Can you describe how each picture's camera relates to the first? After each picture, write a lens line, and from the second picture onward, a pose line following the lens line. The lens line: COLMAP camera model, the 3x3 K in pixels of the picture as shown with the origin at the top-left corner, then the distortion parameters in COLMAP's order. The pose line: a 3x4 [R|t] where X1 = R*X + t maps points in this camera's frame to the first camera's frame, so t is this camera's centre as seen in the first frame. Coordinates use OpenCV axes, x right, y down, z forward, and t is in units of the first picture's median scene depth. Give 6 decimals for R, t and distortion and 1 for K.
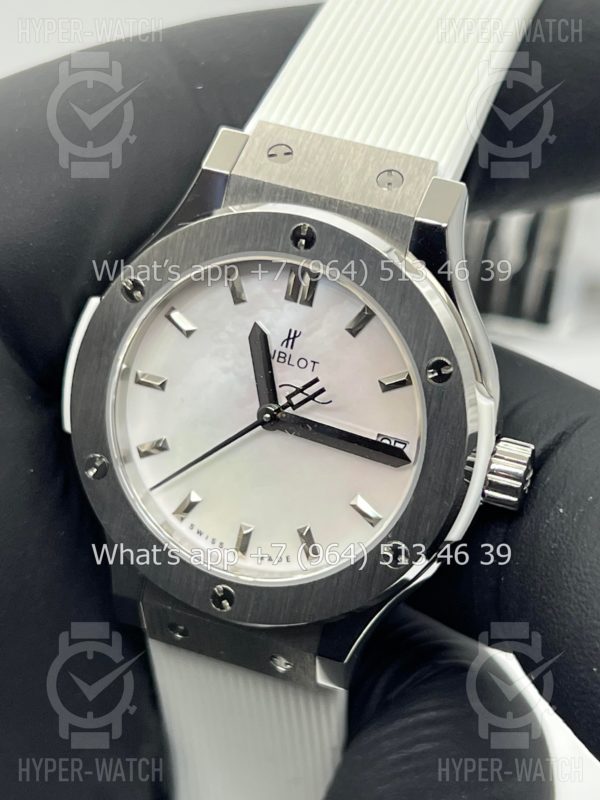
lens RADIAL K [[1848.6, 0, 300.0], [0, 1848.6, 400.0], [0, 0, 1]] dist [0.208221, 0.316892]
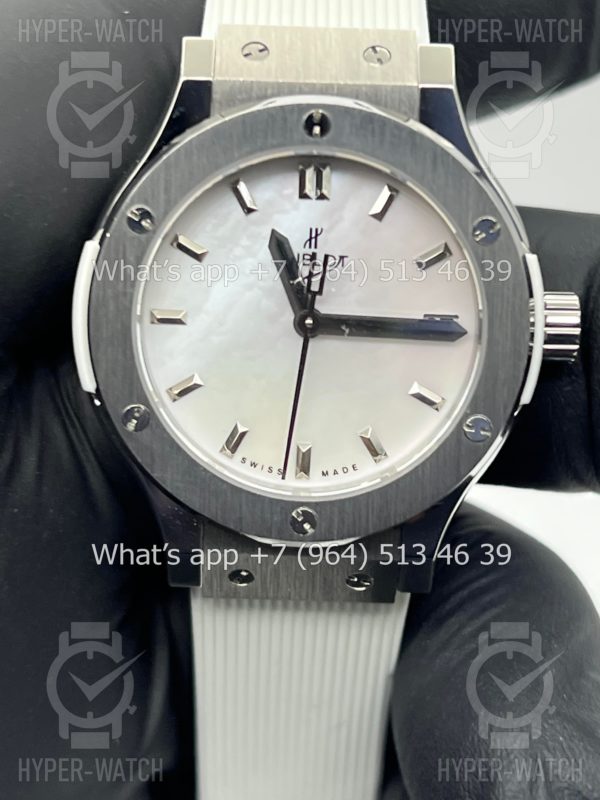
lens RADIAL K [[1848.6, 0, 300.0], [0, 1848.6, 400.0], [0, 0, 1]] dist [0.208221, 0.316892]
pose [[0.936639, -0.212645, 0.278370, -0.293615], [0.225432, 0.974153, -0.014369, 0.060084], [-0.268119, 0.076212, 0.960366, 0.092386]]
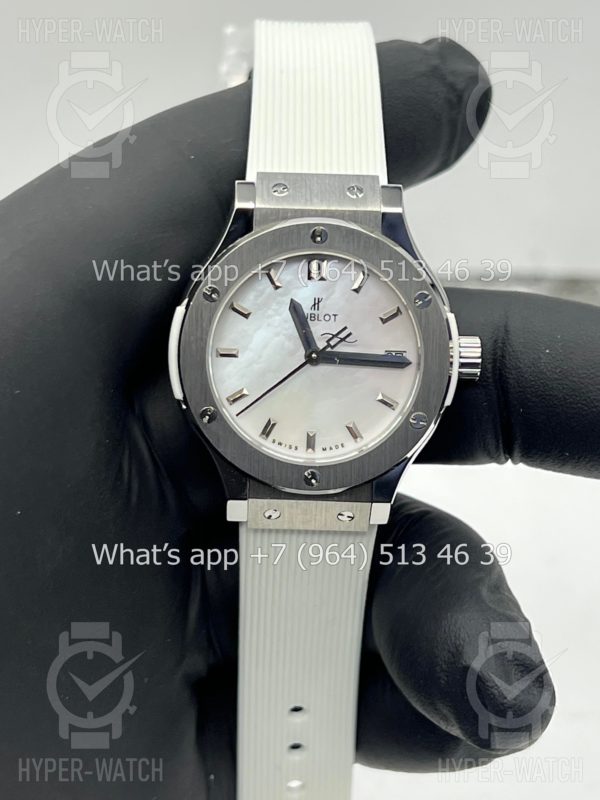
lens RADIAL K [[1848.6, 0, 300.0], [0, 1848.6, 400.0], [0, 0, 1]] dist [0.208221, 0.316892]
pose [[0.929666, -0.214444, 0.299558, -0.496764], [0.230232, 0.972969, -0.017996, 0.069504], [-0.287601, 0.085698, 0.953908, -0.462662]]
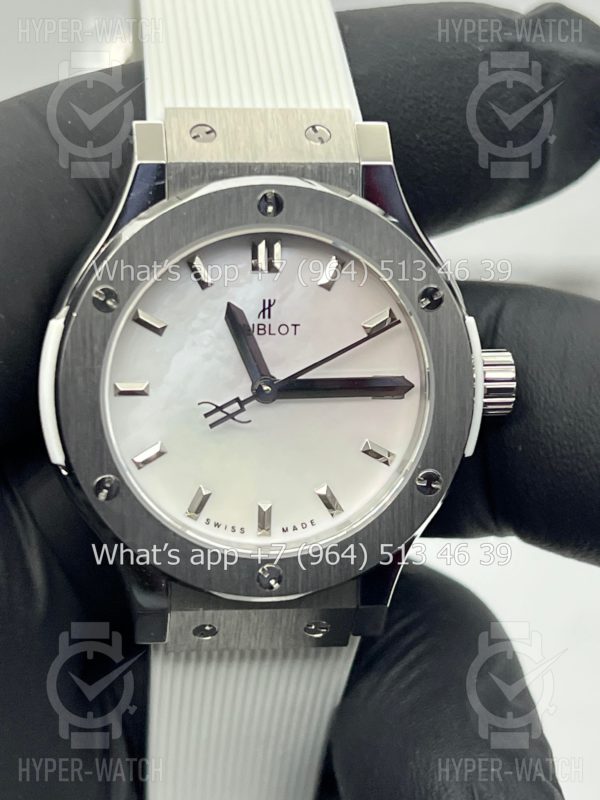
lens RADIAL K [[1848.6, 0, 300.0], [0, 1848.6, 400.0], [0, 0, 1]] dist [0.208221, 0.316892]
pose [[0.885072, -0.255541, 0.389031, -0.391761], [0.265999, 0.963573, 0.027772, -0.008445], [-0.381957, 0.078902, 0.920806, 0.070717]]
